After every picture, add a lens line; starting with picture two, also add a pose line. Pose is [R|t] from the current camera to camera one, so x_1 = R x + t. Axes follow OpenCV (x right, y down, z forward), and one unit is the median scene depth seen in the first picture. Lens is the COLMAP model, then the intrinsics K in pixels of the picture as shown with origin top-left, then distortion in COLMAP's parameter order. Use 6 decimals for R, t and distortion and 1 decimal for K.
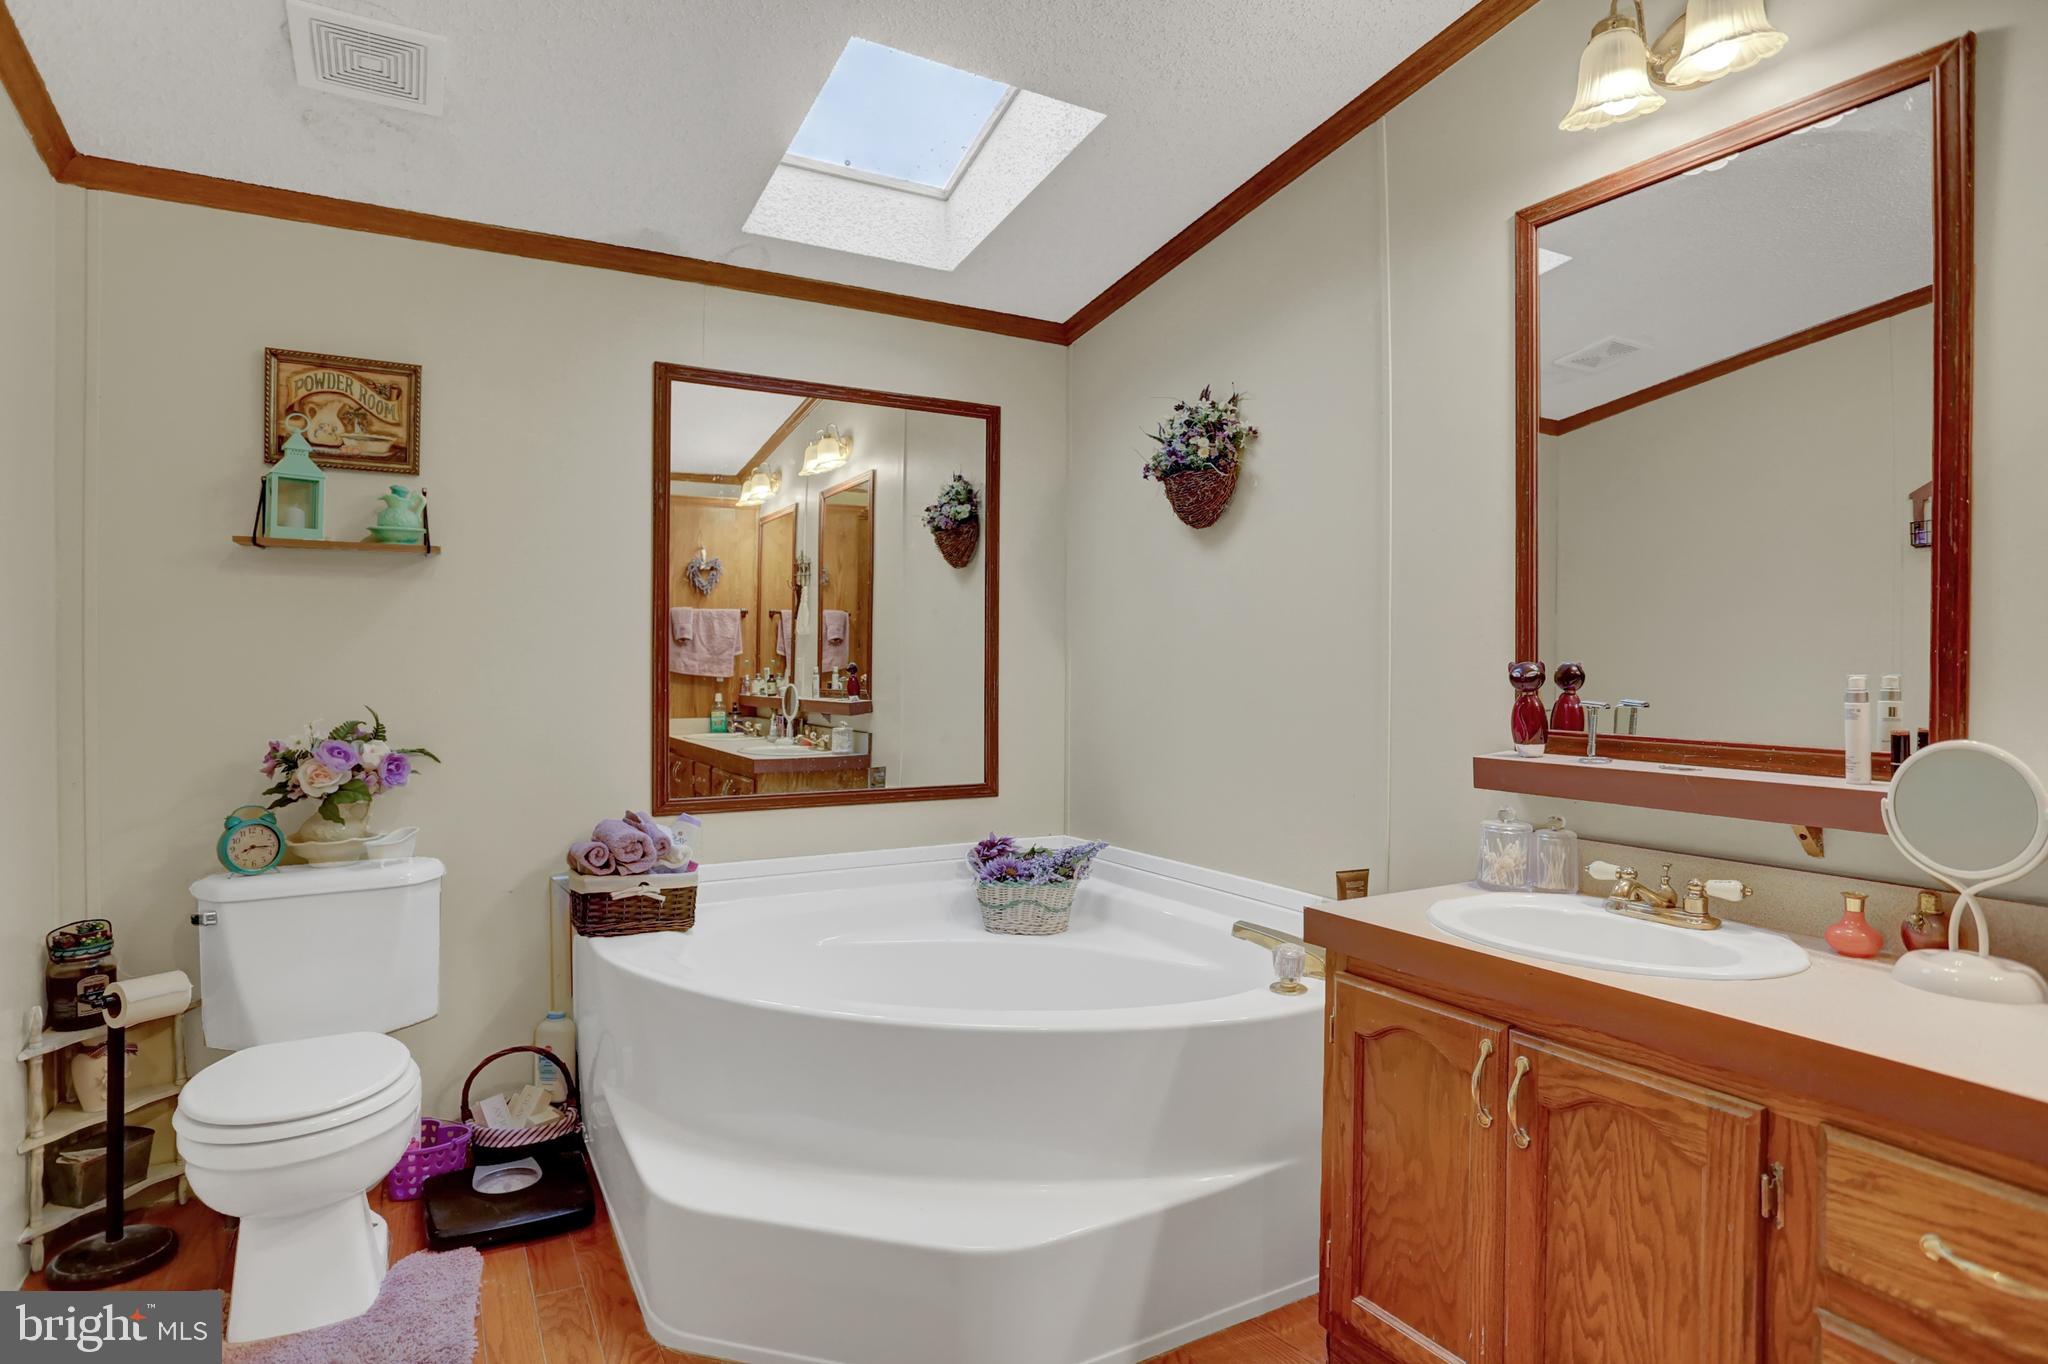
lens RADIAL K [[1075.0, 0, 1024.0], [0, 1075.0, 682.0], [0, 0, 1]] dist [-0.028731, 0.001016]
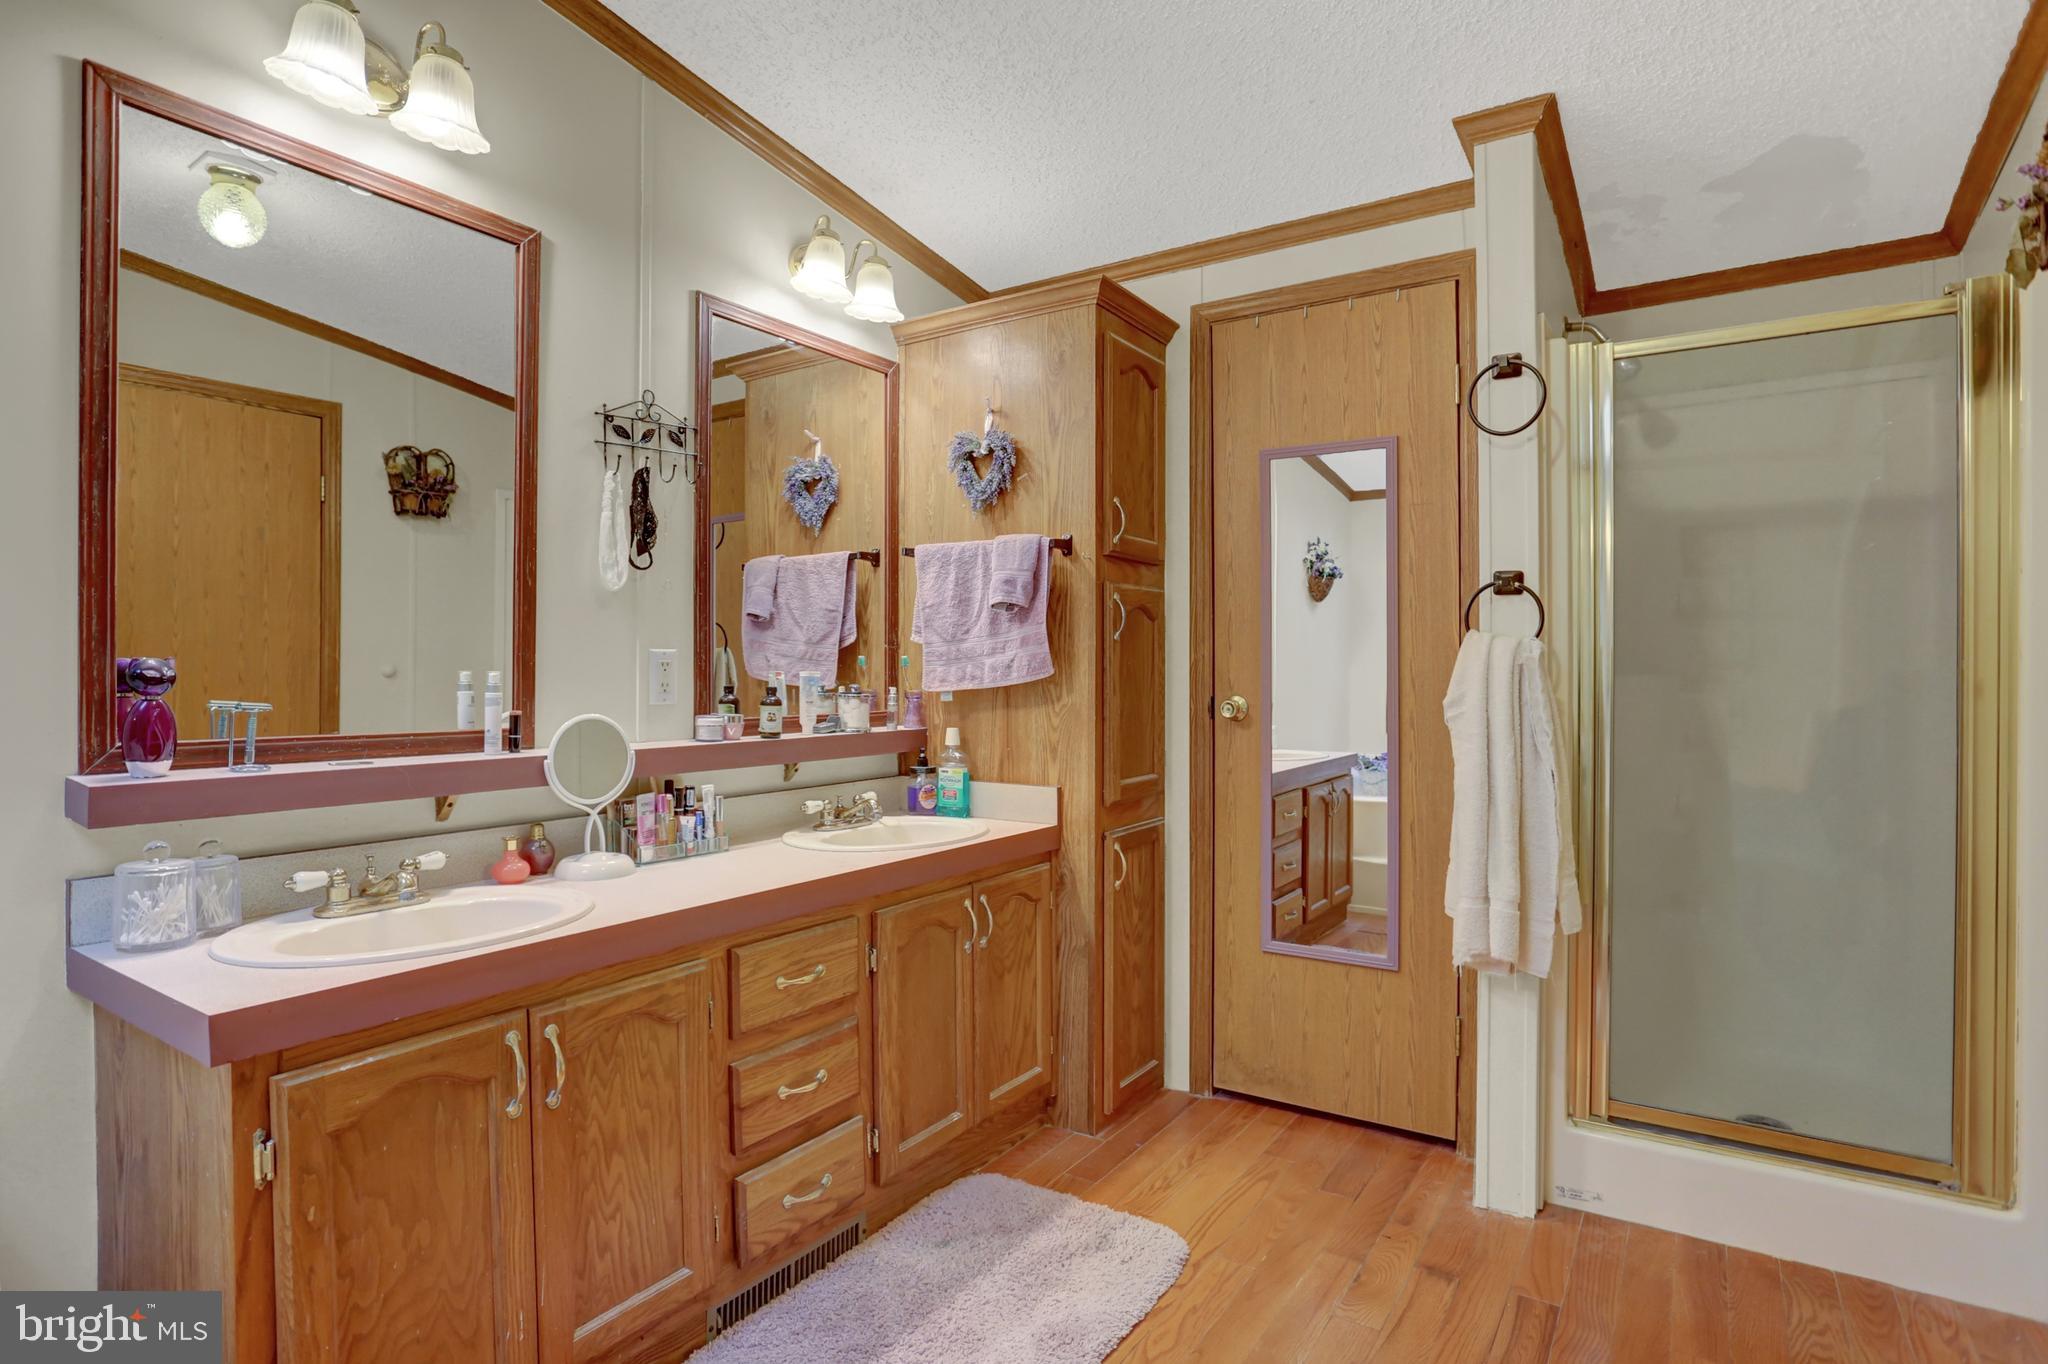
lens RADIAL K [[1054.9, 0, 1039.4], [0, 1054.9, 667.4], [0, 0, 1]] dist [-0.072660, 0.037827]
pose [[-0.461811, -0.002536, 0.886975, -0.699009], [0.007831, 0.999945, 0.006936, -0.016311], [-0.886944, 0.010149, -0.461765, 1.047429]]
